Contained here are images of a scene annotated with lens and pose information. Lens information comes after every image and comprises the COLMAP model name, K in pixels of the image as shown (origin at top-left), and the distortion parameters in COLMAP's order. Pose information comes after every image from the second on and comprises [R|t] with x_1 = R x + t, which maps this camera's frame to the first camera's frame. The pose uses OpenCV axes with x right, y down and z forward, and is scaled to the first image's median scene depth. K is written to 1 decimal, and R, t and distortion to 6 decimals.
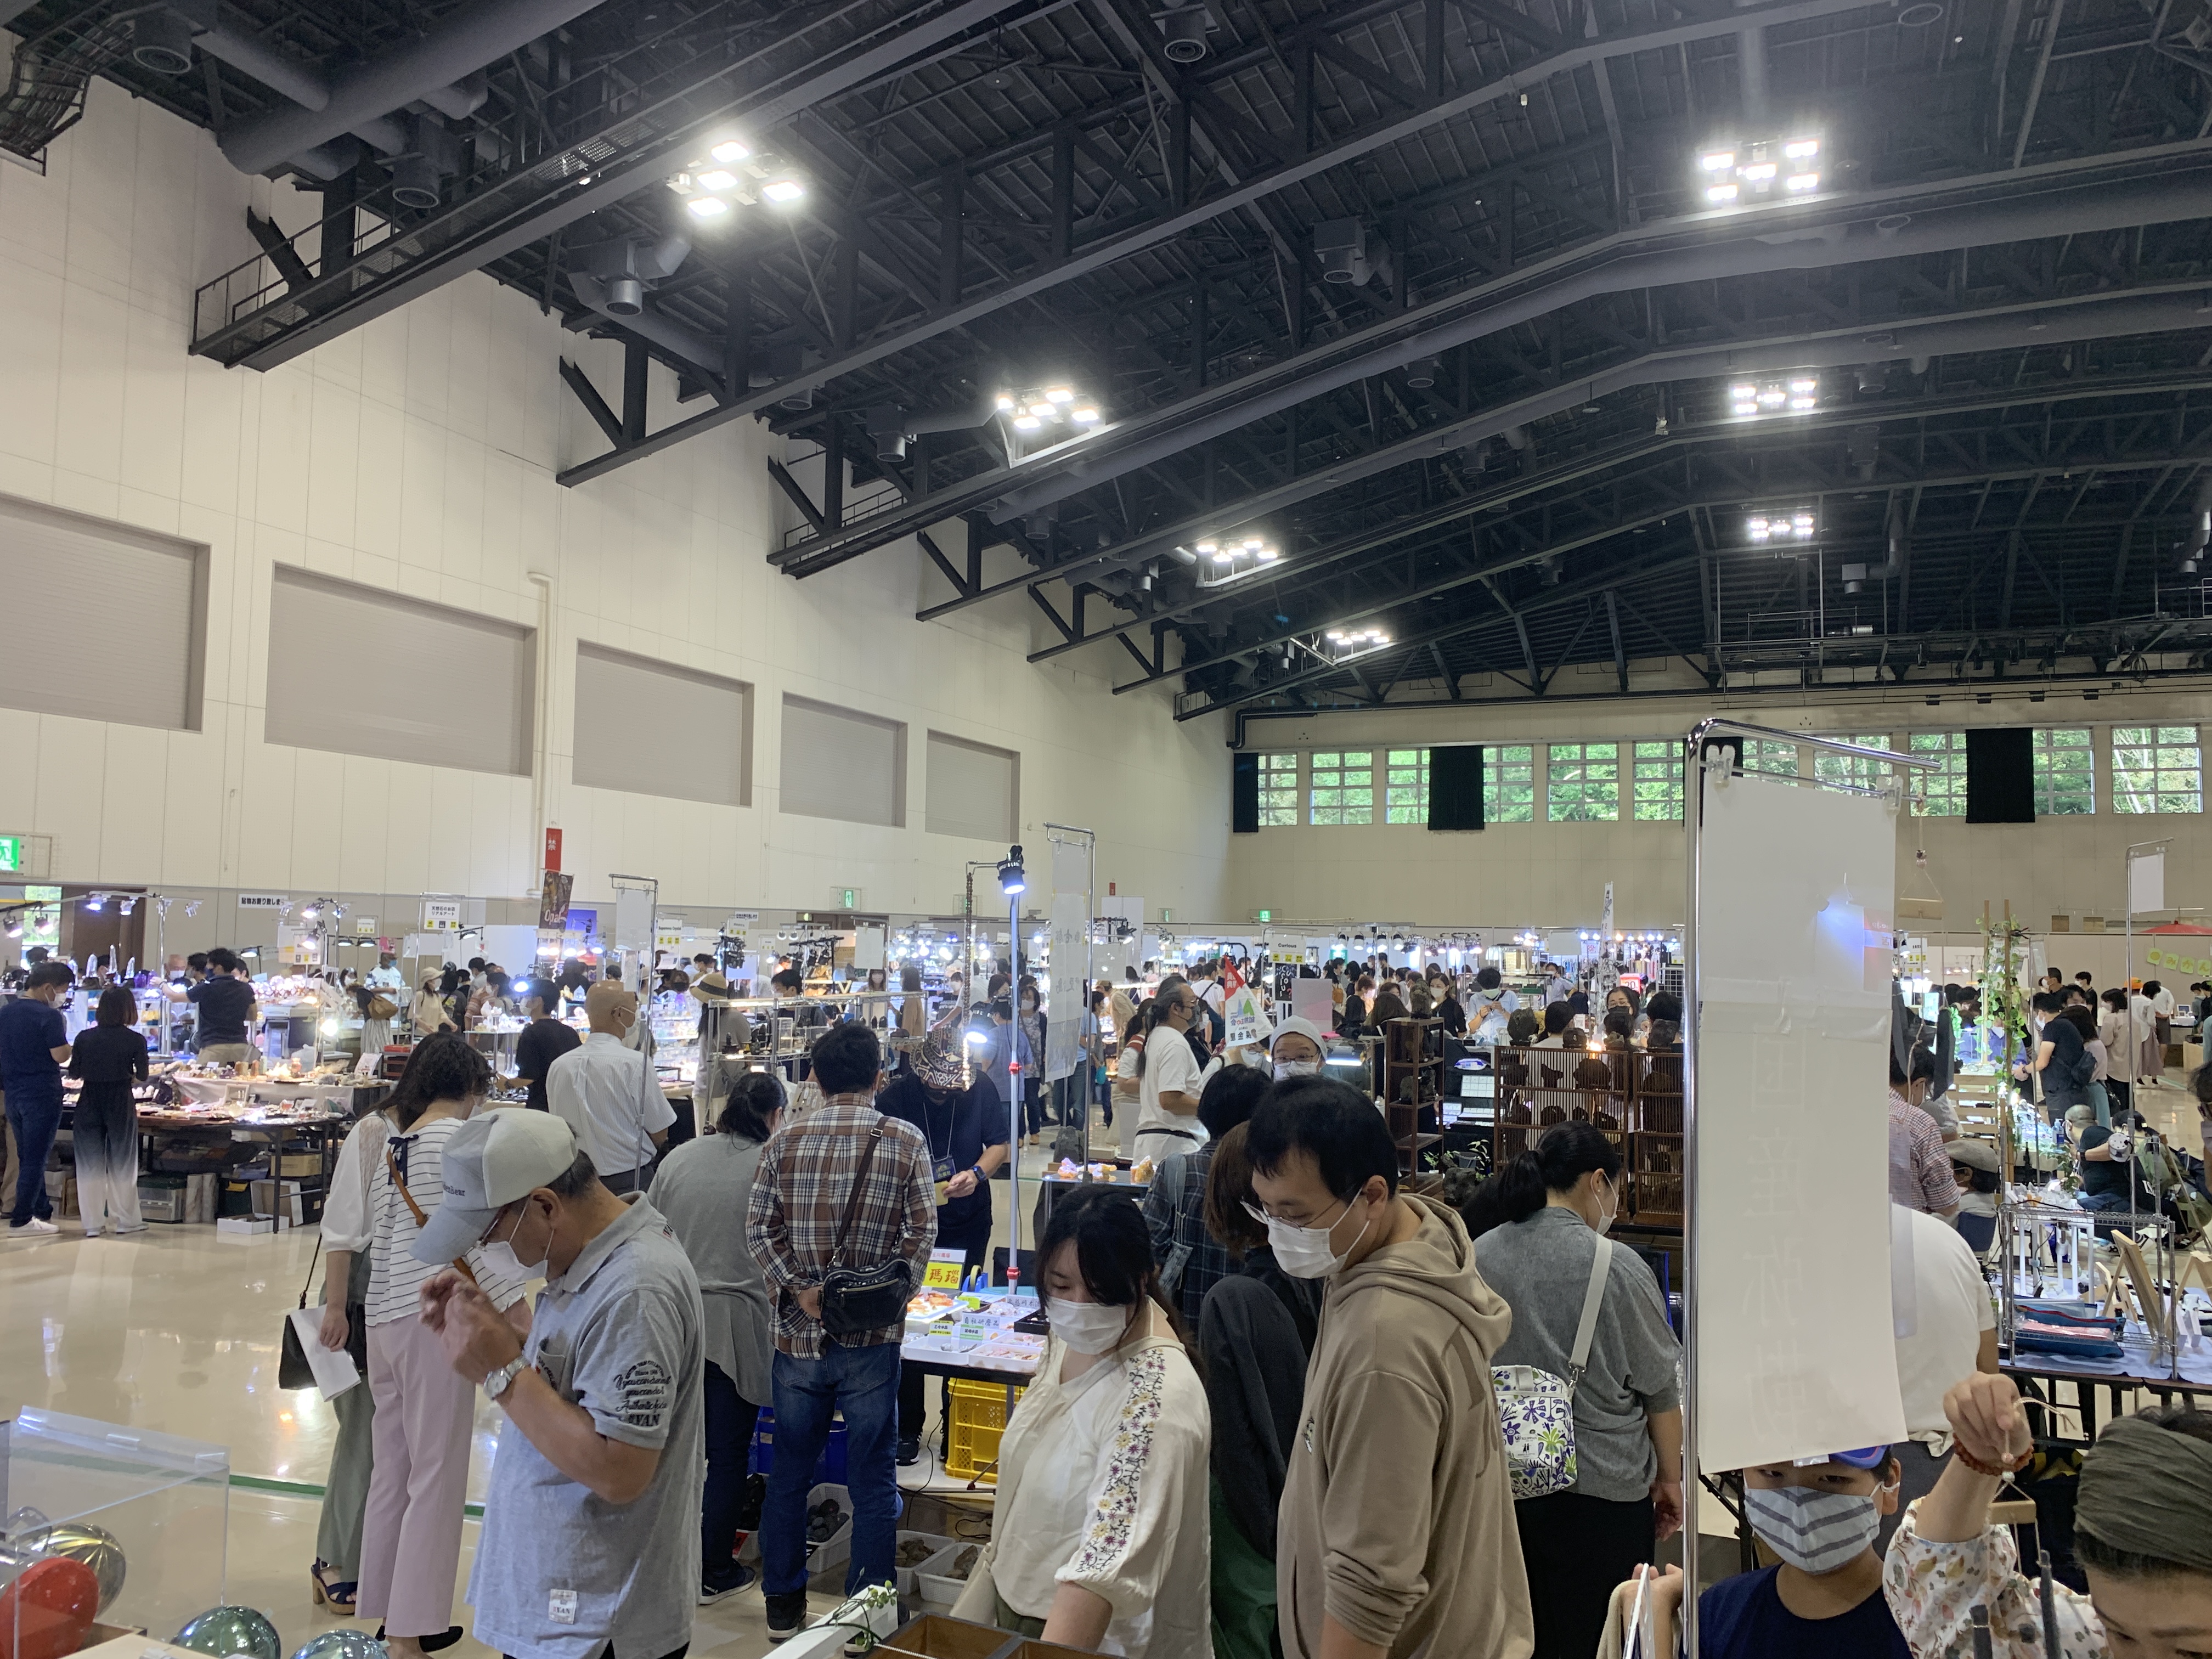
lens RADIAL K [[1648.6, 0, 1106.0], [0, 1648.6, 829.5], [0, 0, 1]] dist [-0.004347, 0.001171]
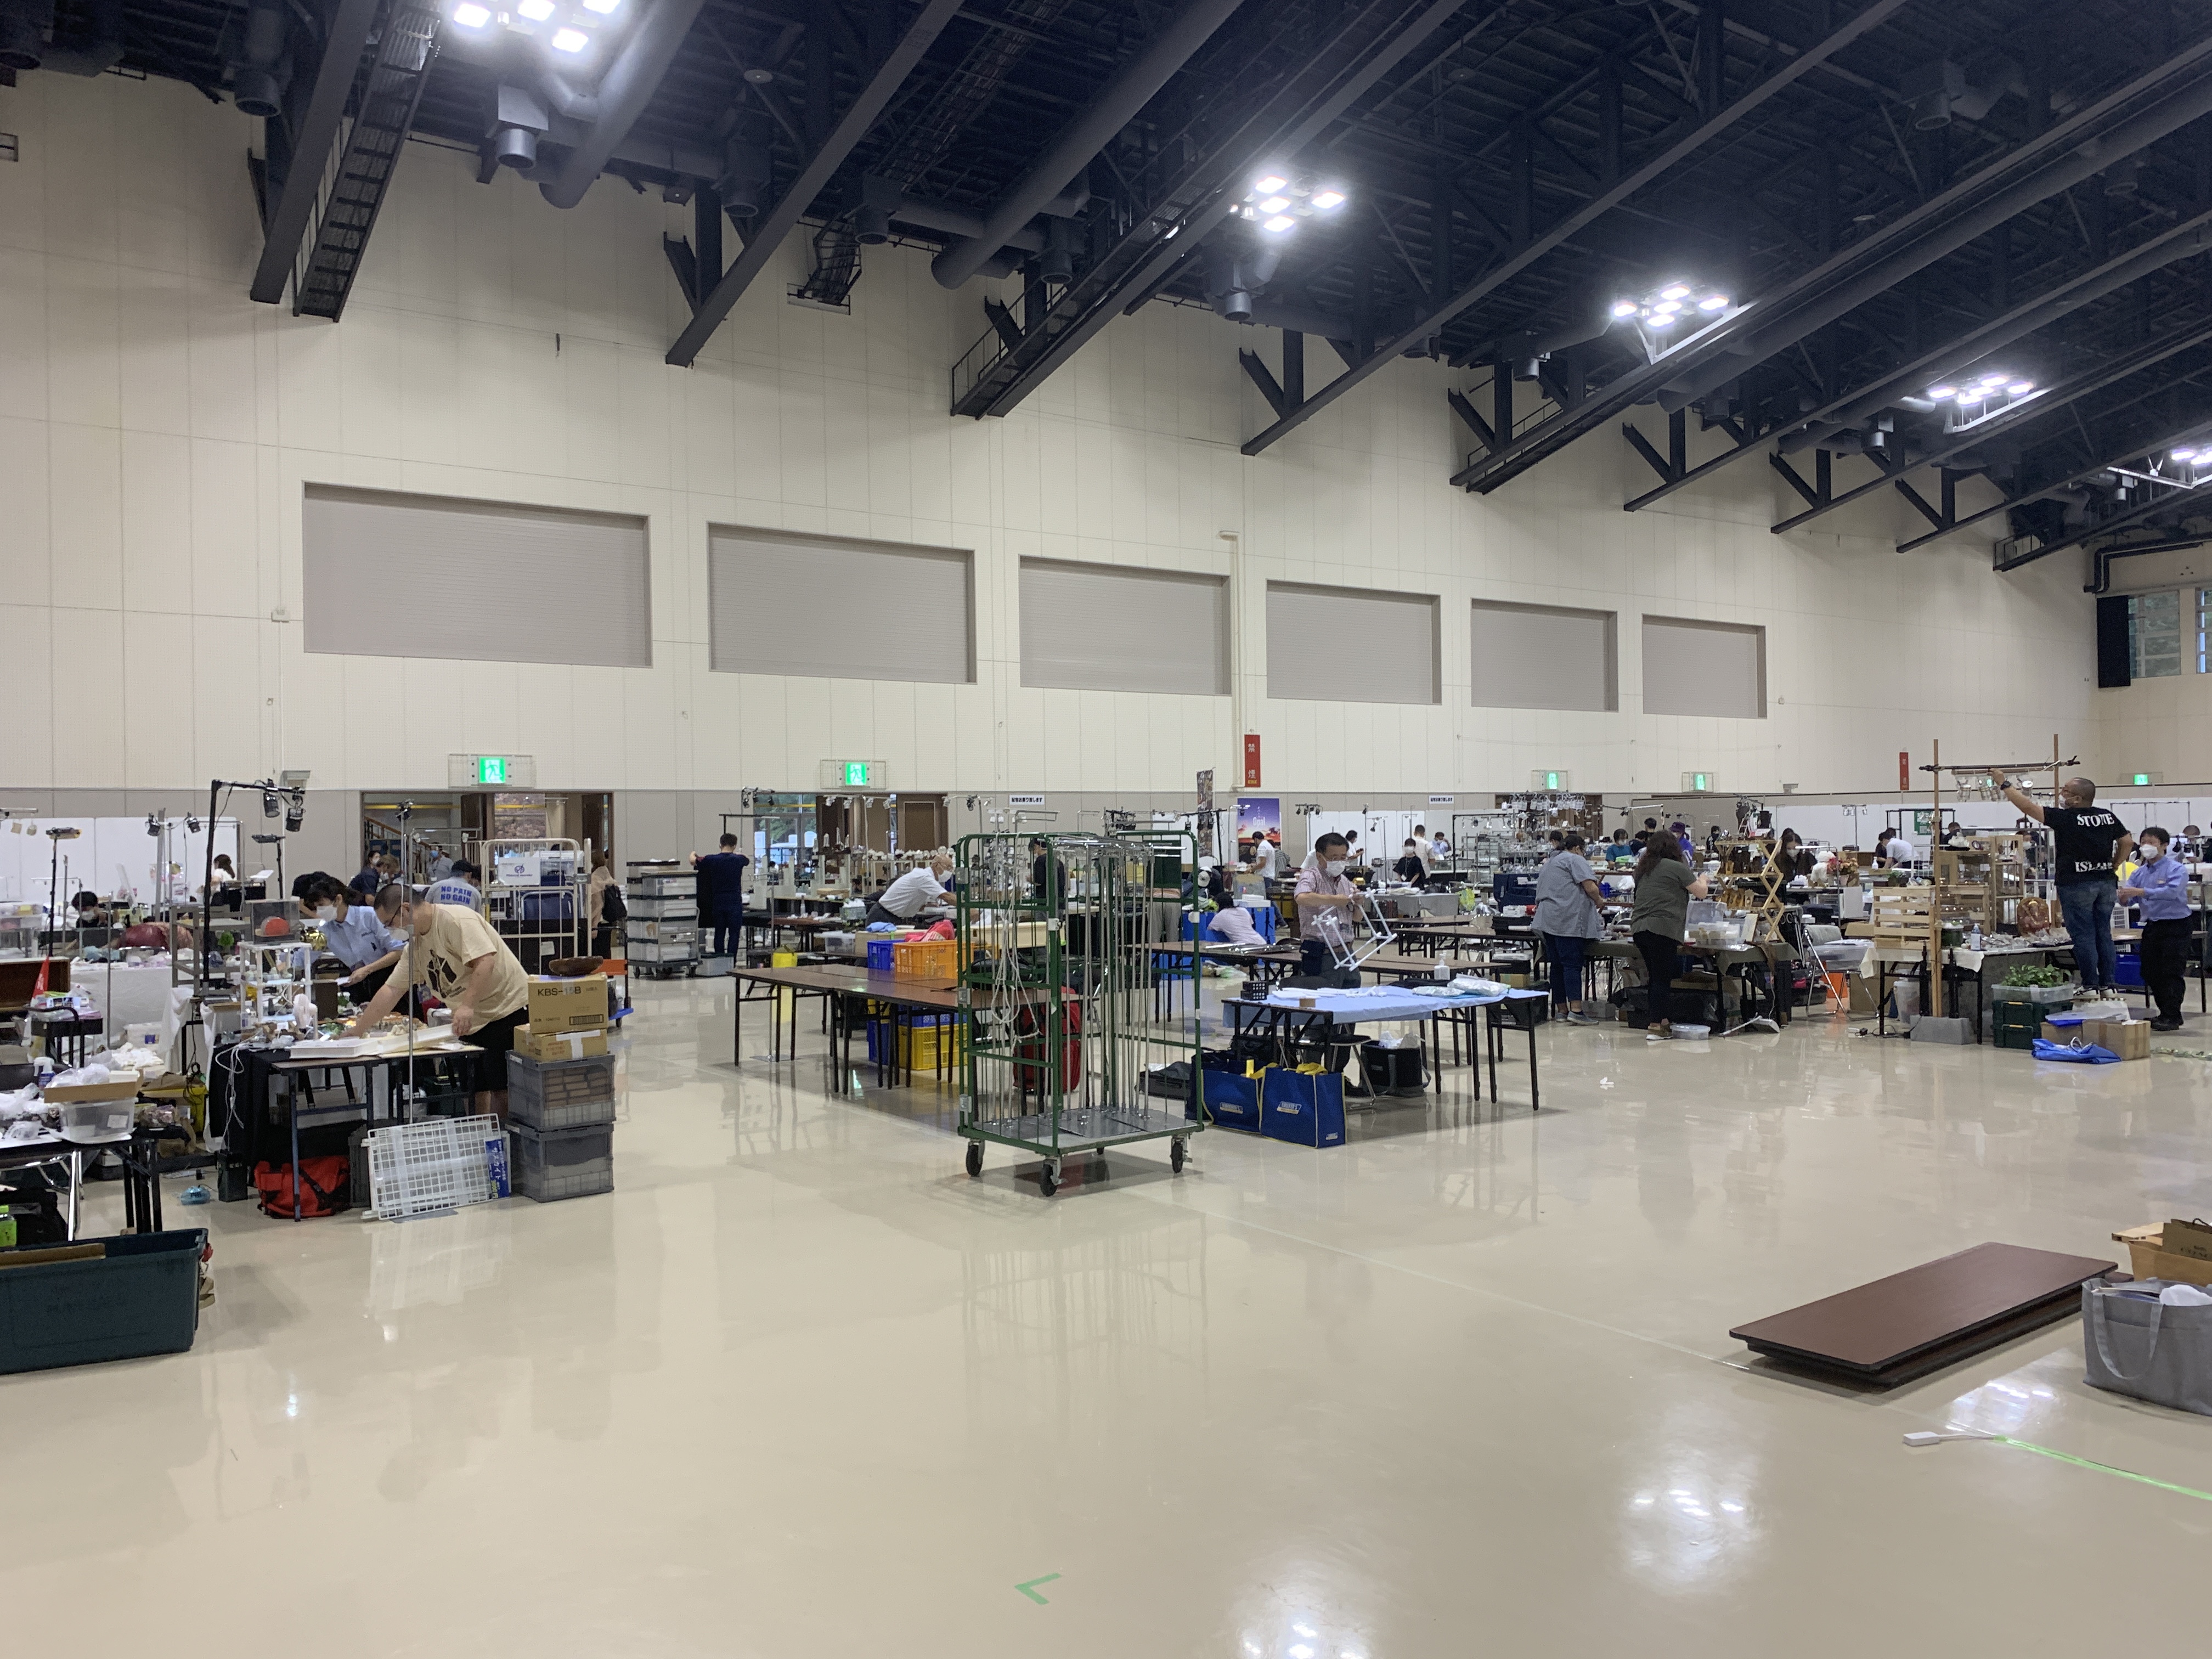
lens RADIAL K [[1667.3, 0, 1106.0], [0, 1667.3, 829.5], [0, 0, 1]] dist [0.087193, -0.161945]
pose [[0.825698, -0.017823, -0.563831, 0.260931], [0.058546, 0.996811, 0.054227, -0.003565], [0.561067, -0.077785, 0.824108, -0.101537]]
